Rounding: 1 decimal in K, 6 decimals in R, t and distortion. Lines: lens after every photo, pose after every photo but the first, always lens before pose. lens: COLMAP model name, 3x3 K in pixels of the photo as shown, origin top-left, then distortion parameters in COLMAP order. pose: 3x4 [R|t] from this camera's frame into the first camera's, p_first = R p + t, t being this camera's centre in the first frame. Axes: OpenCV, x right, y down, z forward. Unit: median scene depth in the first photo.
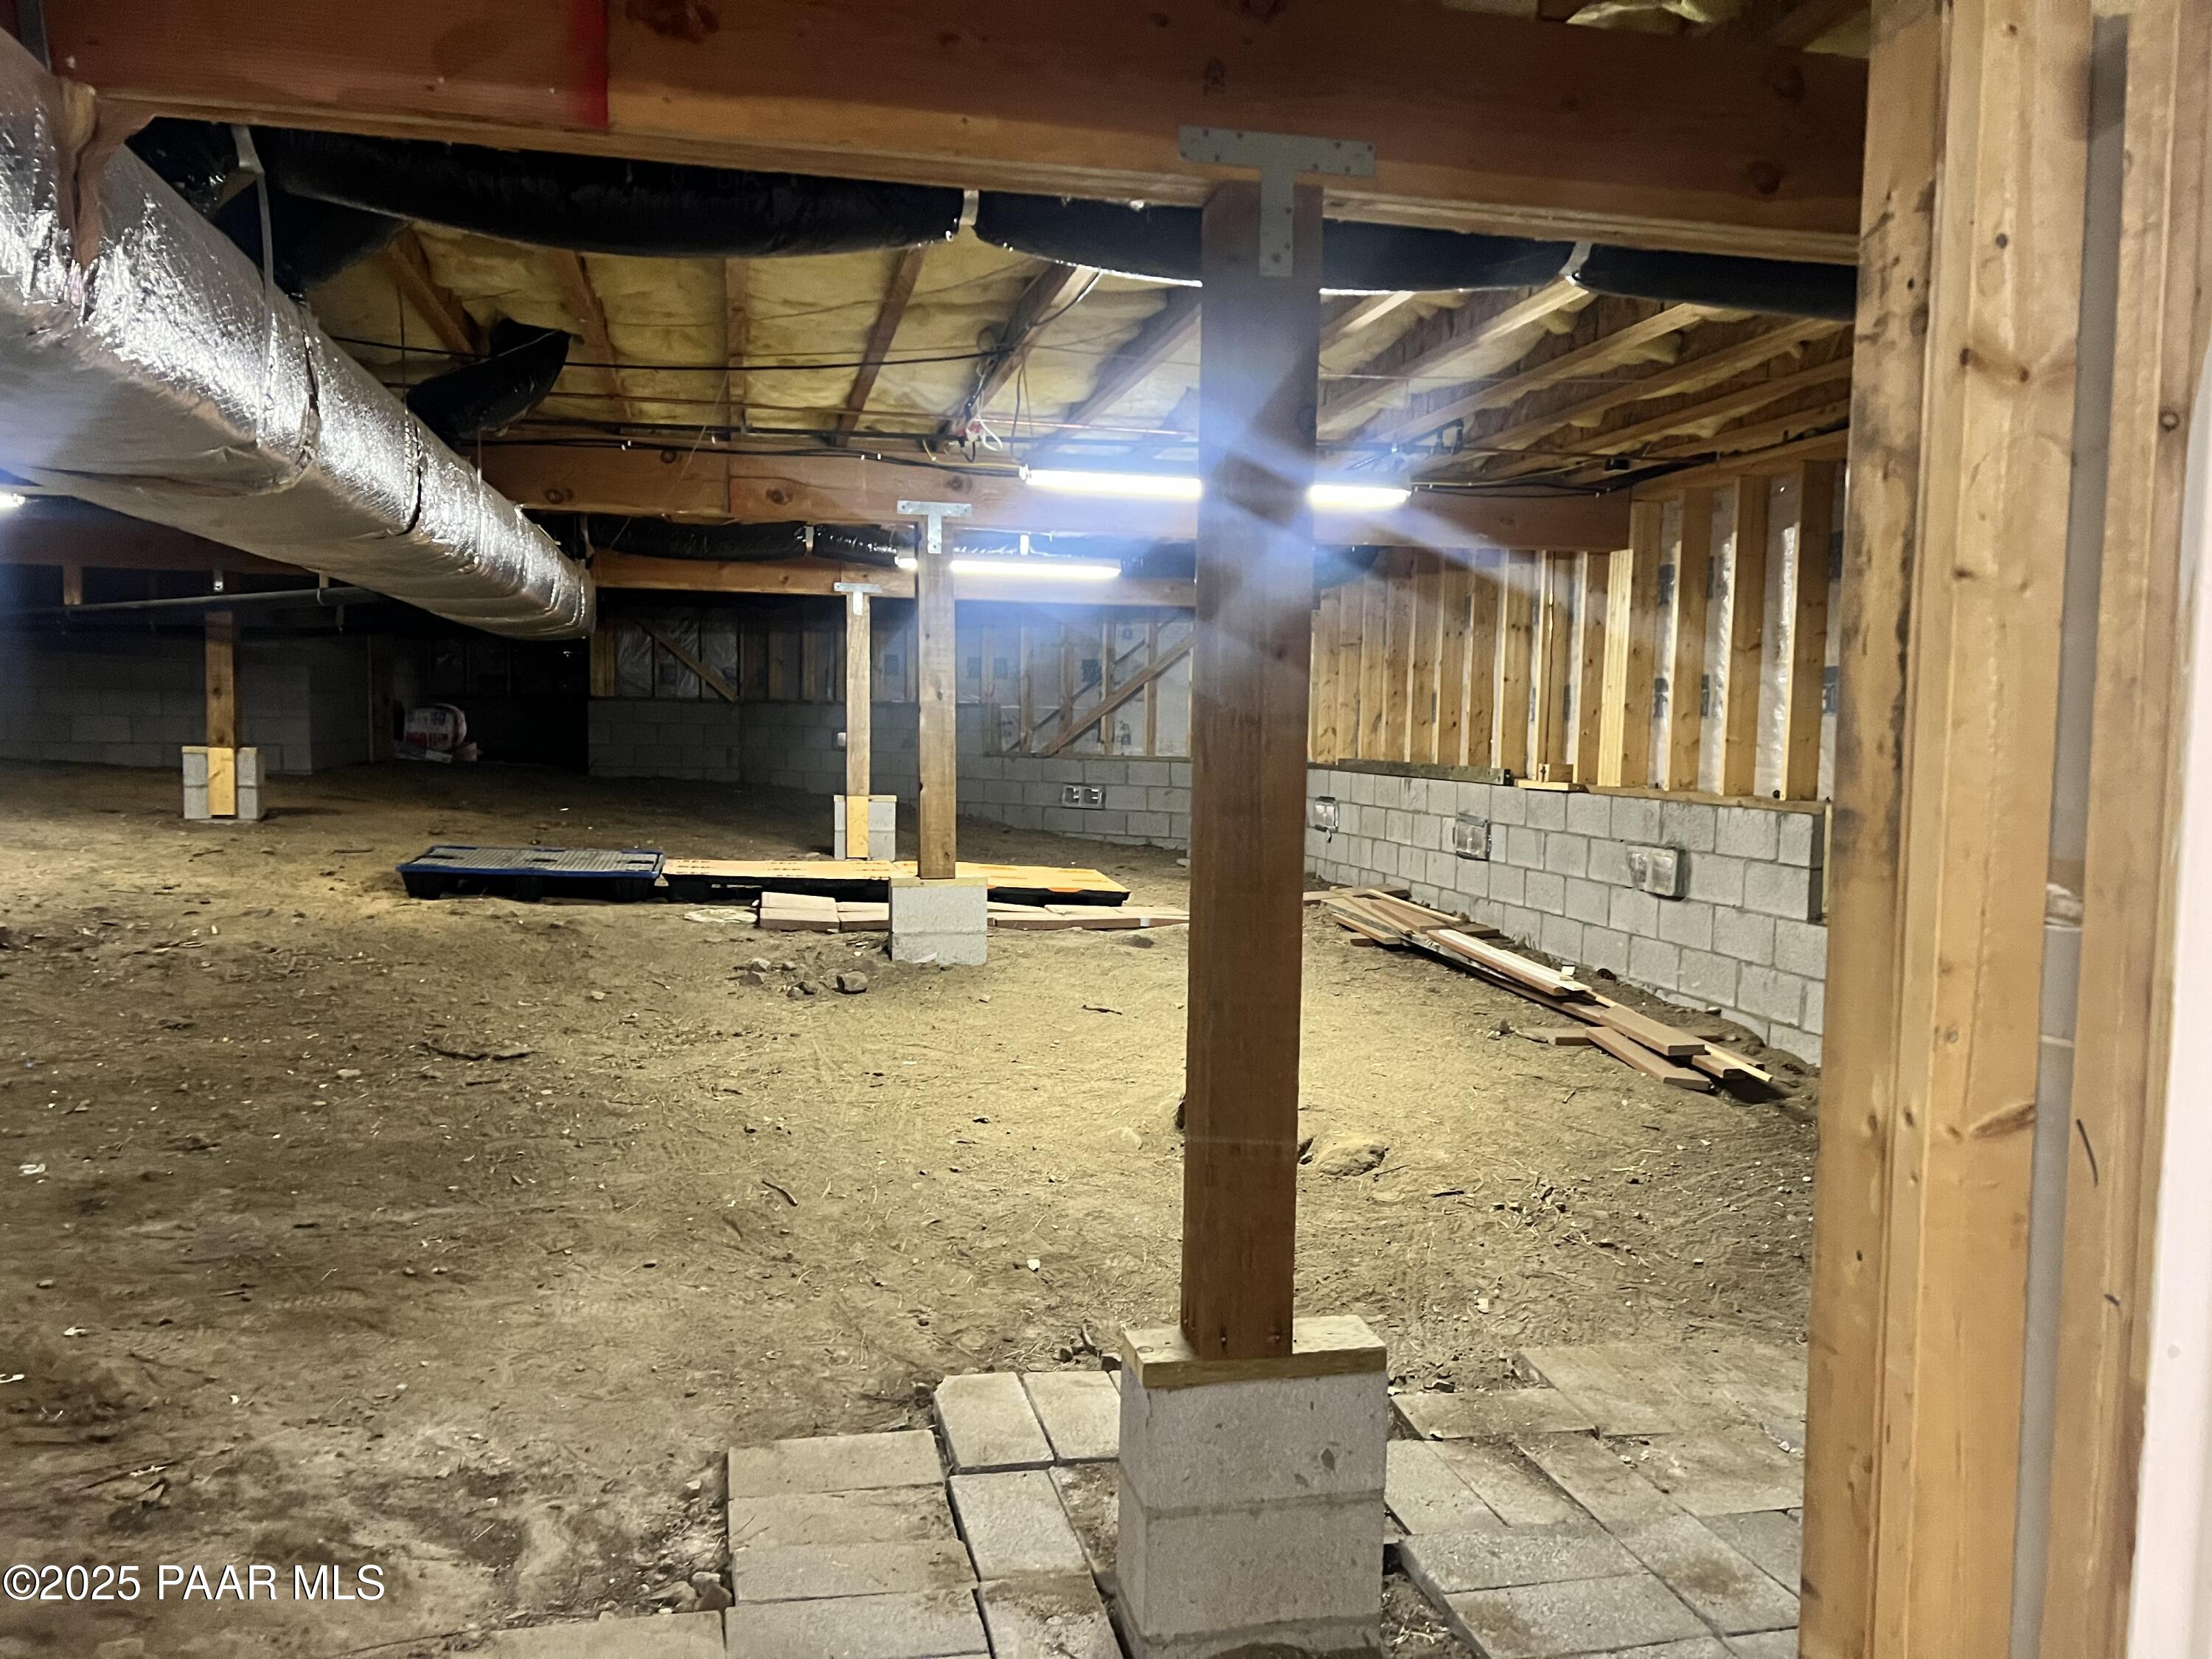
lens RADIAL K [[1612.3, 0, 1106.0], [0, 1612.3, 829.5], [0, 0, 1]] dist [0.056935, -0.062210]
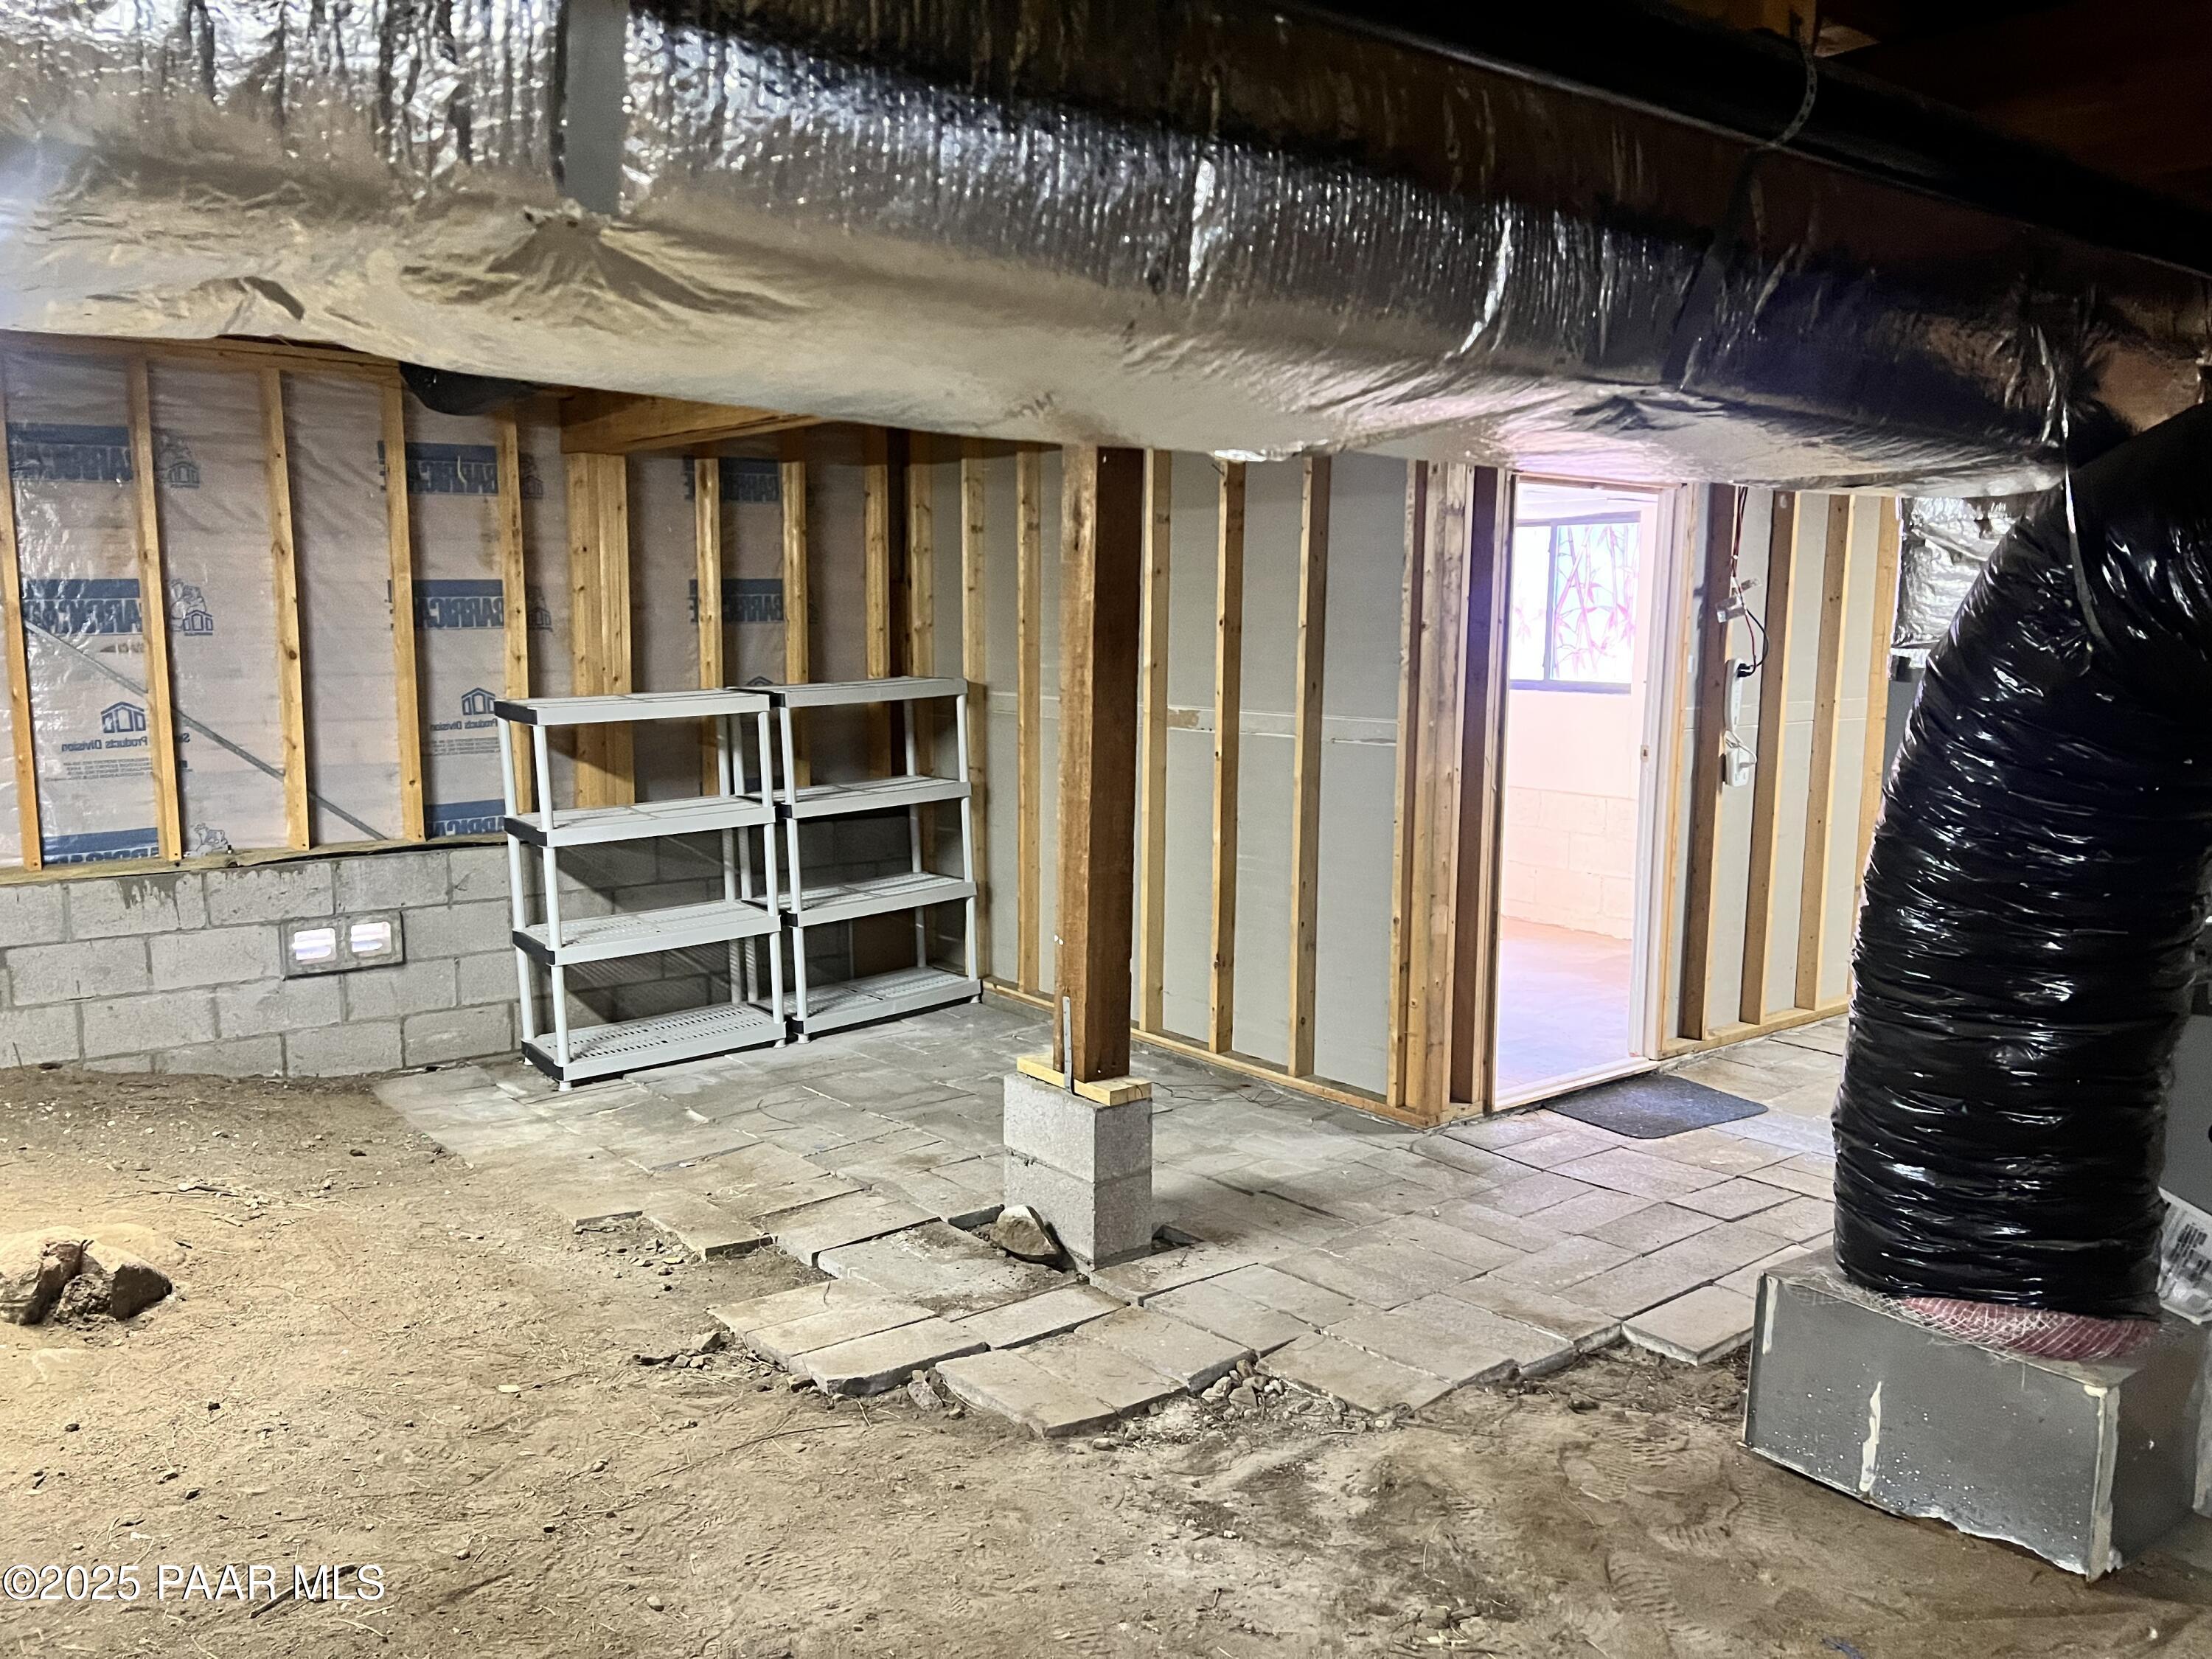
lens RADIAL K [[1612.3, 0, 1106.0], [0, 1612.3, 829.5], [0, 0, 1]] dist [0.056935, -0.062210]
pose [[-0.418091, -0.140149, 0.897529, -0.847786], [0.047820, 0.983262, 0.175812, -0.133305], [-0.907146, 0.116425, -0.404390, 1.011942]]
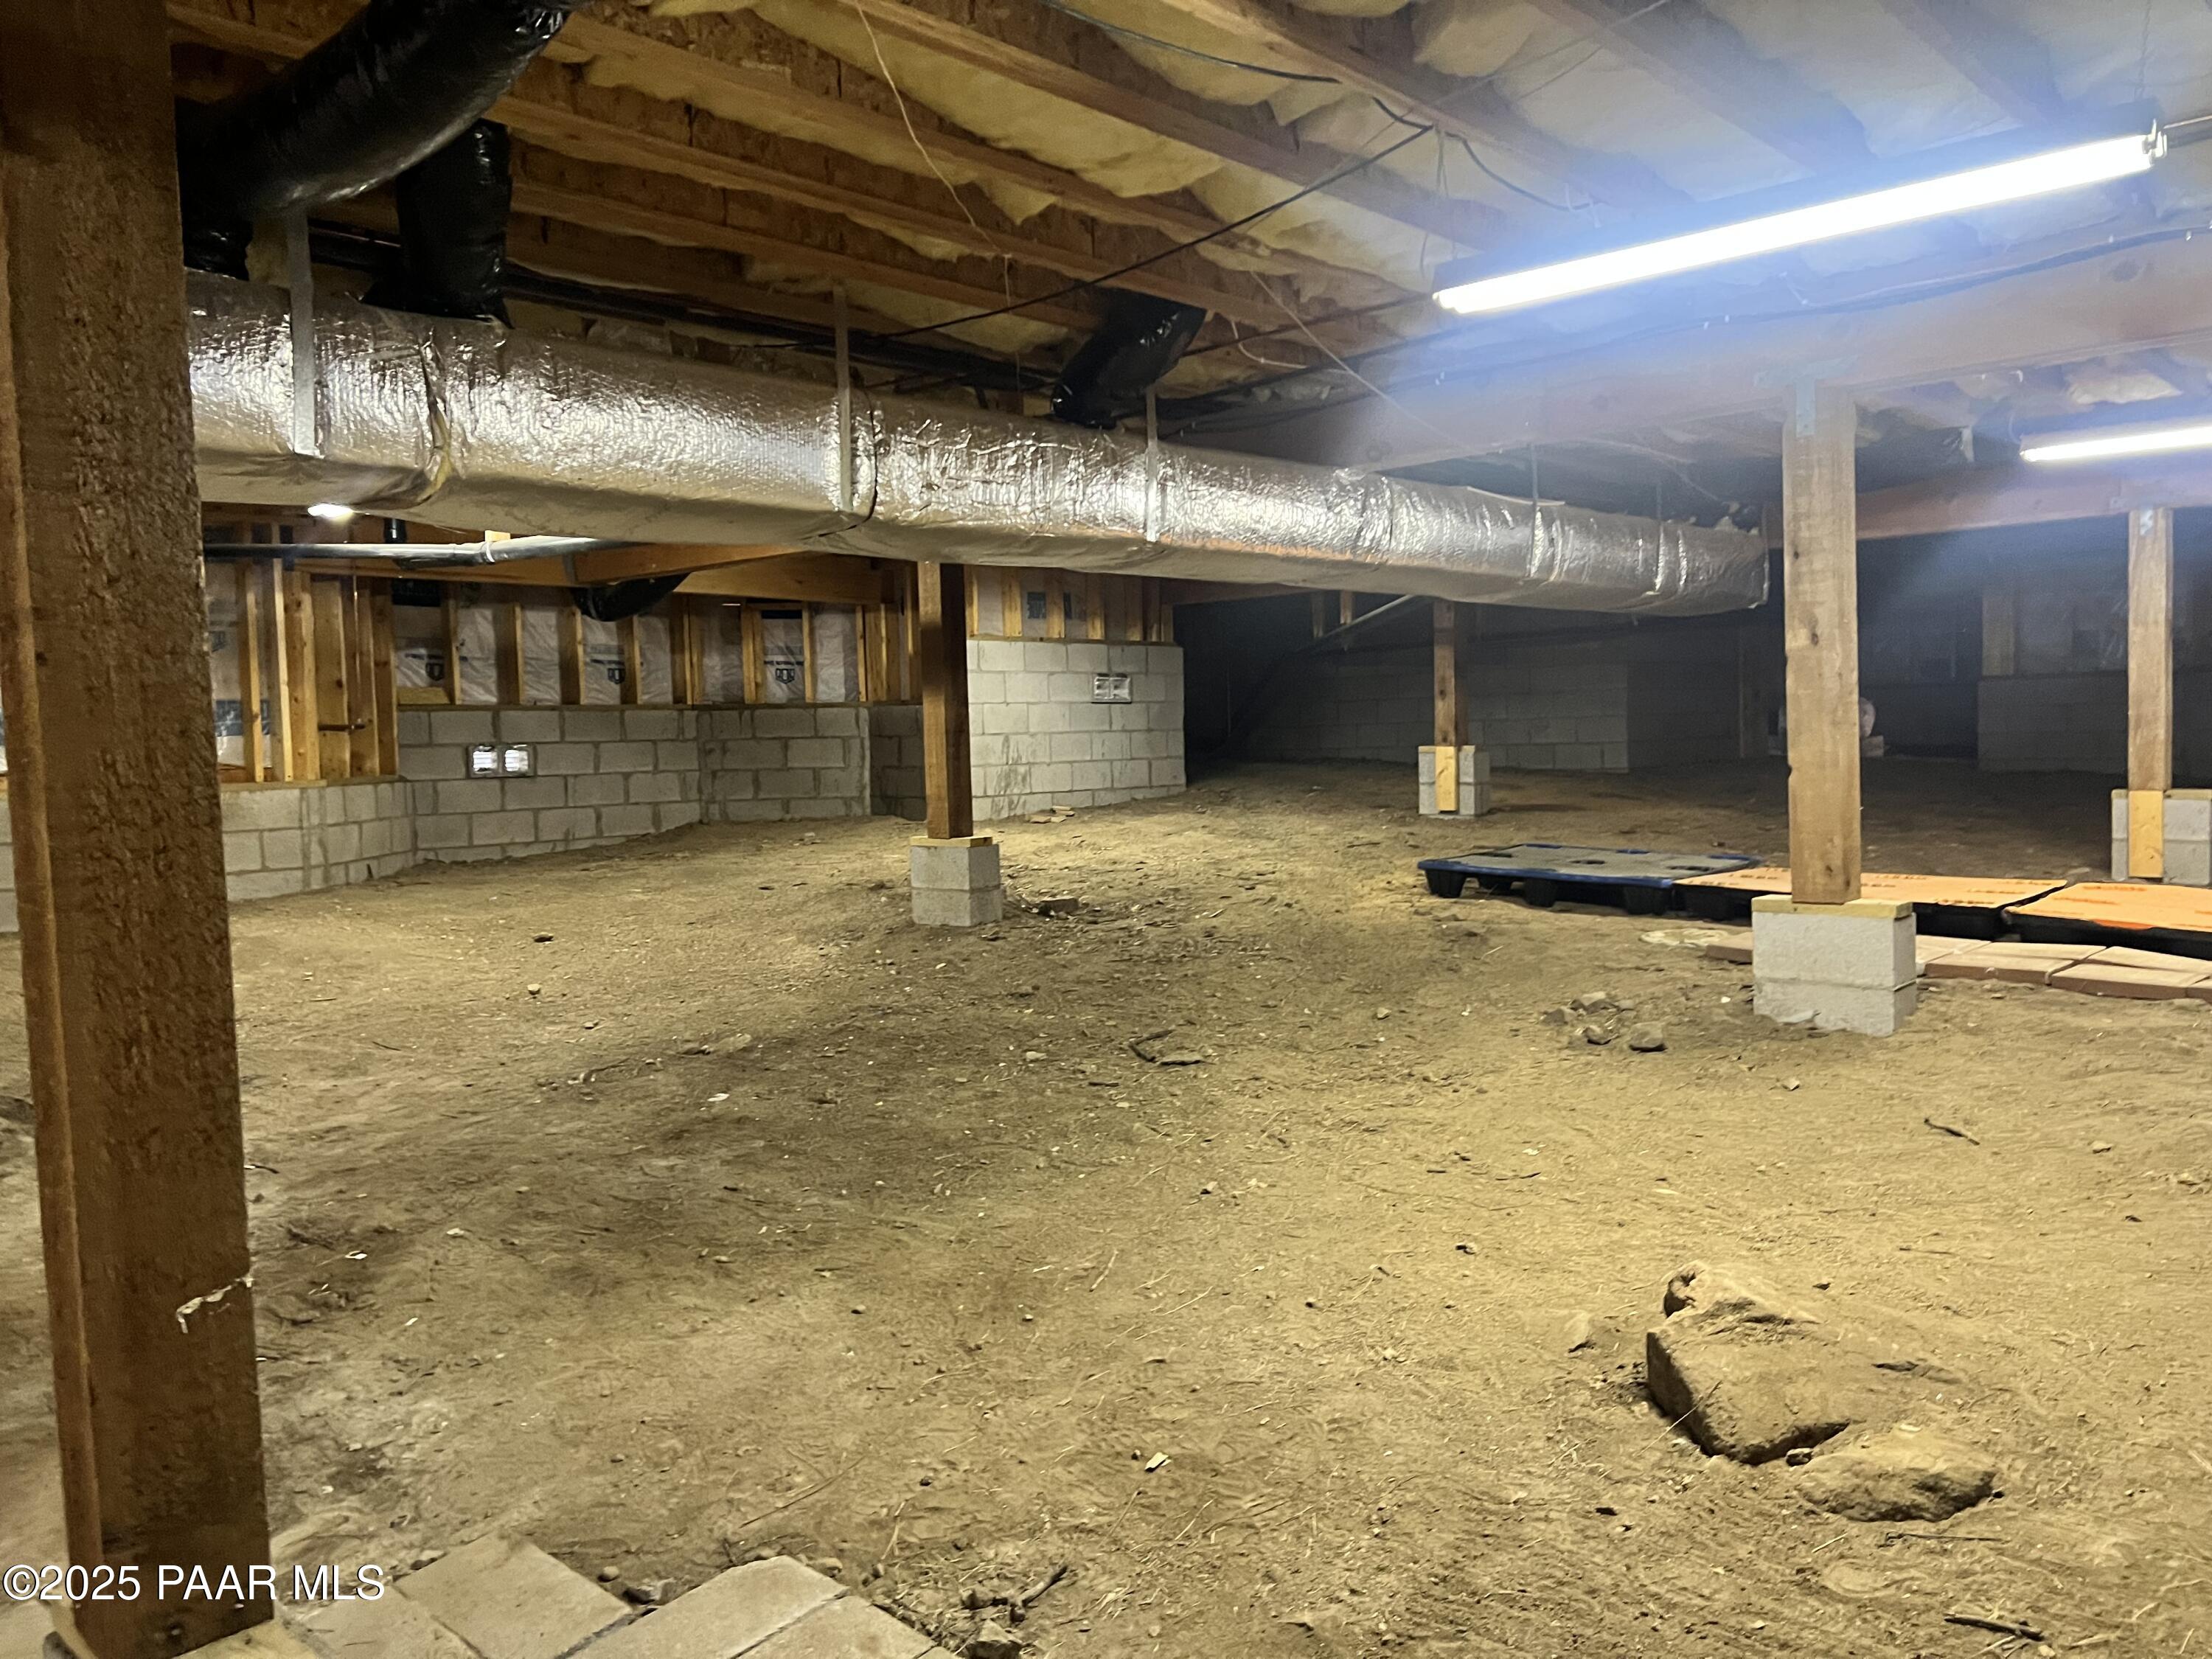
lens RADIAL K [[1612.3, 0, 1106.0], [0, 1612.3, 829.5], [0, 0, 1]] dist [0.056935, -0.062210]
pose [[0.574763, 0.019180, -0.818095, 0.492656], [-0.019862, 0.999758, 0.009485, -0.005050], [0.818079, 0.010798, 0.575005, 0.573846]]
